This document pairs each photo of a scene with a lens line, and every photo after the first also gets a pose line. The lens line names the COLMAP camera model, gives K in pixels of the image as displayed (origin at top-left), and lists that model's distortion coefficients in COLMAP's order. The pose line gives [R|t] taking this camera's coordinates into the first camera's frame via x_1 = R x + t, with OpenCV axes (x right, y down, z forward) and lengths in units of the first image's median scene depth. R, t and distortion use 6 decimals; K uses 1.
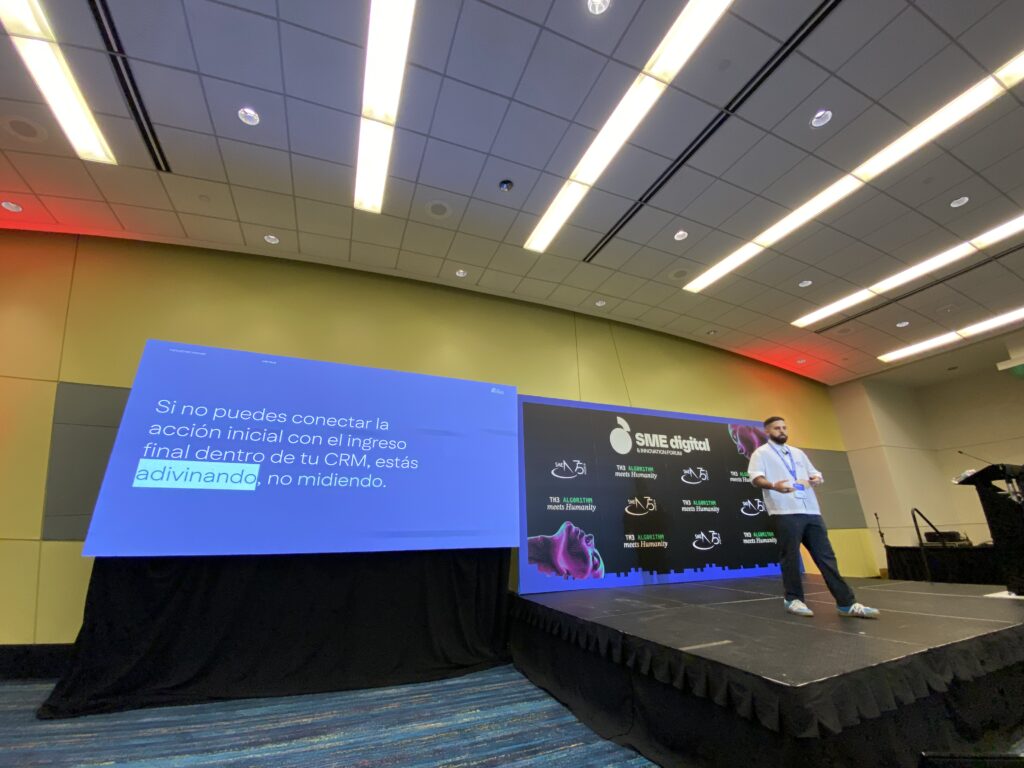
lens RADIAL K [[416.9, 0, 512.0], [0, 416.9, 384.0], [0, 0, 1]] dist [-0.000054, -0.000012]
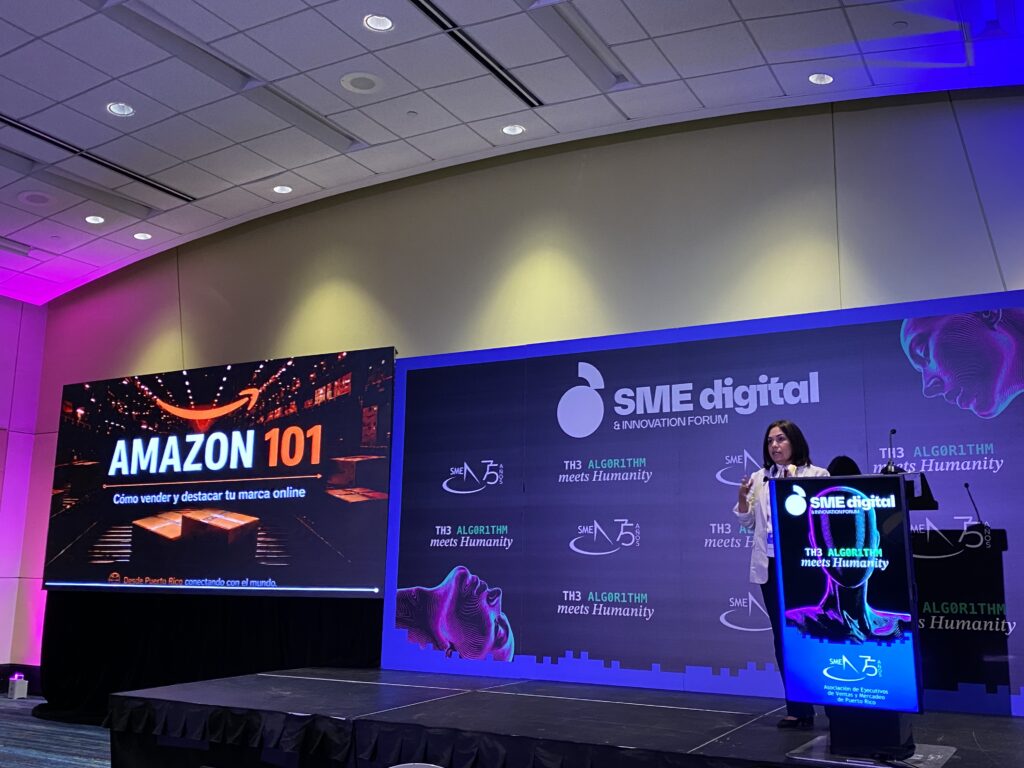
lens RADIAL K [[993.5, 0, 512.0], [0, 993.5, 384.0], [0, 0, 1]] dist [0.074126, -0.618888]
pose [[0.632747, -0.119534, -0.765077, 1.235528], [0.248473, 0.967110, 0.054398, 0.020530], [0.733411, -0.224521, 0.641637, 0.195995]]
